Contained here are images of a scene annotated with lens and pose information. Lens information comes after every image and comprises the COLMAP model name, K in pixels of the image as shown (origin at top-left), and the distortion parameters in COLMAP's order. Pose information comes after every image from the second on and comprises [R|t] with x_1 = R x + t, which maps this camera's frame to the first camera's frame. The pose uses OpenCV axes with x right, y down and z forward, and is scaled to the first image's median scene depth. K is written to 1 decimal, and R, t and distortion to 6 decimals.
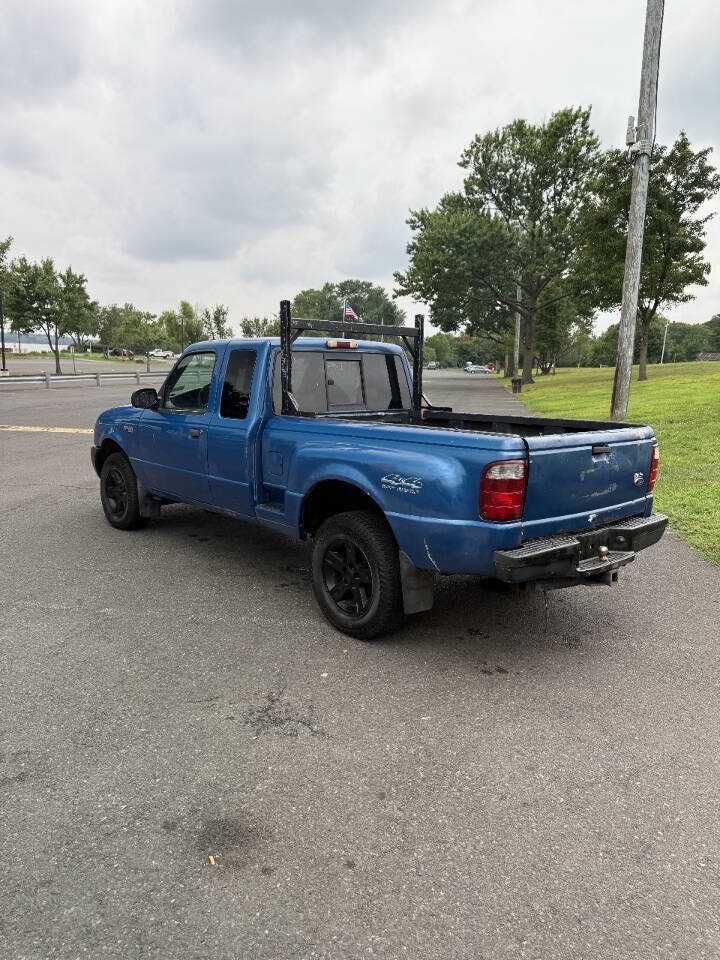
lens RADIAL K [[679.2, 0, 355.9], [0, 679.2, 476.5], [0, 0, 1]] dist [0.045429, -0.002746]
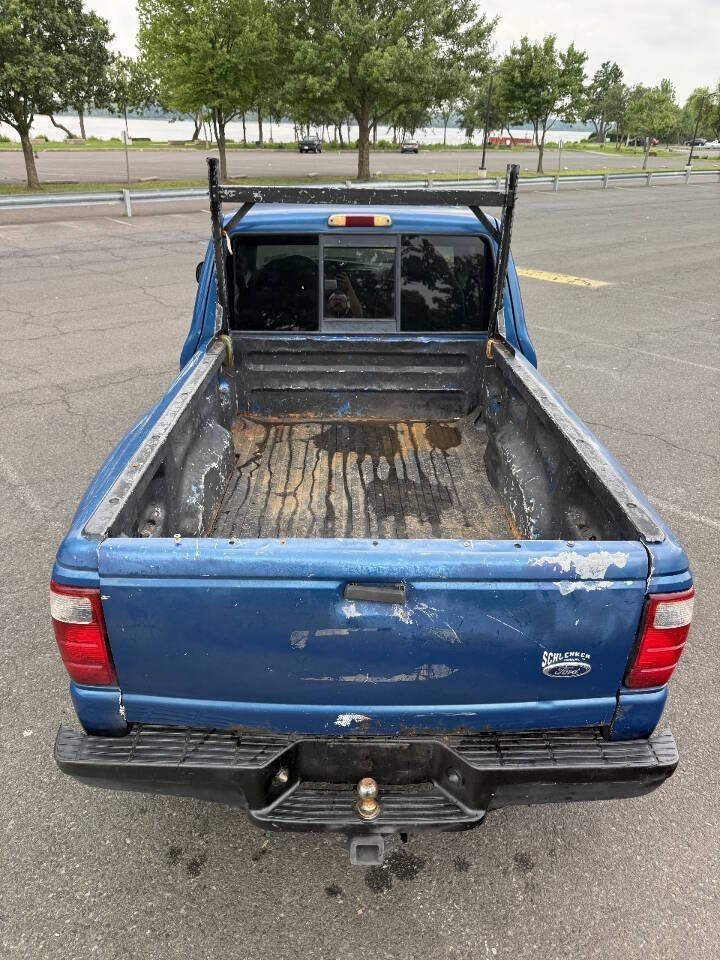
lens RADIAL K [[686.2, 0, 360.0], [0, 686.2, 480.0], [0, 0, 1]] dist [0.026279, -0.035340]
pose [[0.769395, 0.273242, -0.577382, 0.108074], [-0.103757, 0.945347, 0.309117, -0.043889], [0.630290, -0.177925, 0.755696, 0.129788]]
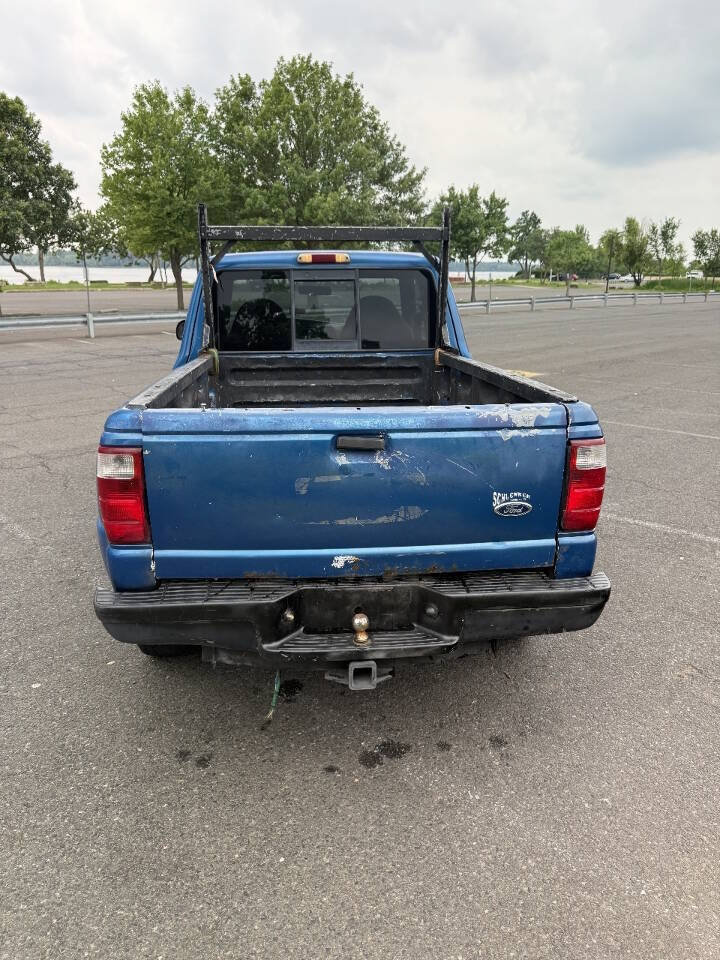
lens RADIAL K [[686.2, 0, 360.0], [0, 686.2, 480.0], [0, 0, 1]] dist [0.026279, -0.035340]
pose [[0.814672, 0.136828, -0.563550, 0.125164], [-0.075264, 0.988495, 0.131201, -0.015056], [0.575018, -0.064471, 0.815597, 0.105239]]
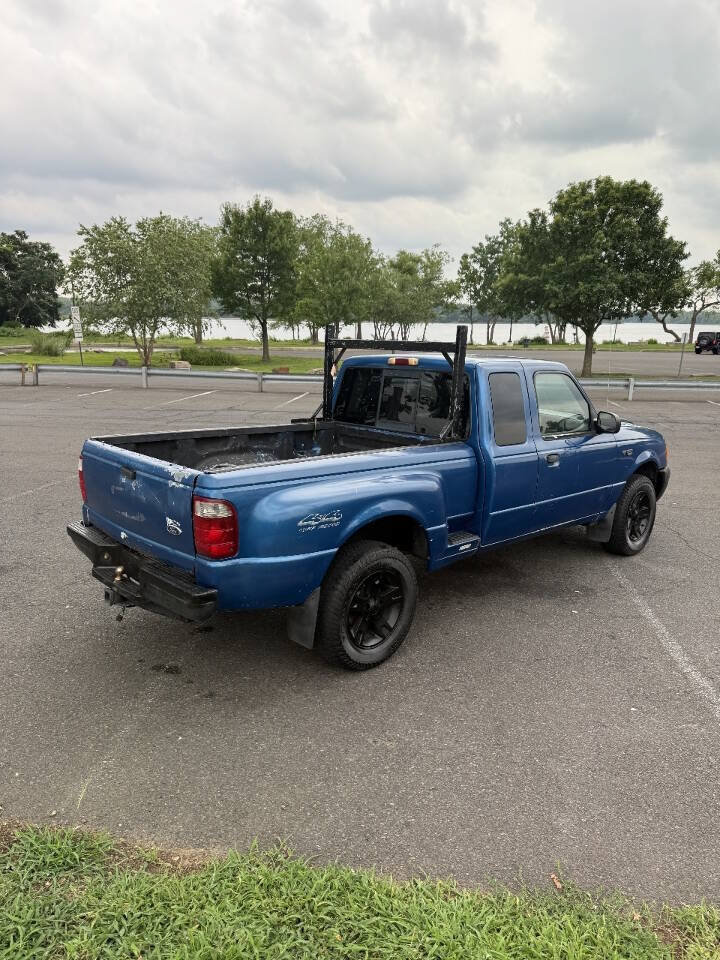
lens RADIAL K [[686.2, 0, 360.0], [0, 686.2, 480.0], [0, 0, 1]] dist [0.026279, -0.035340]
pose [[0.064849, 0.186323, -0.980346, 0.257937], [-0.181496, 0.968231, 0.172015, -0.049796], [0.981251, 0.166774, 0.096606, 0.232516]]
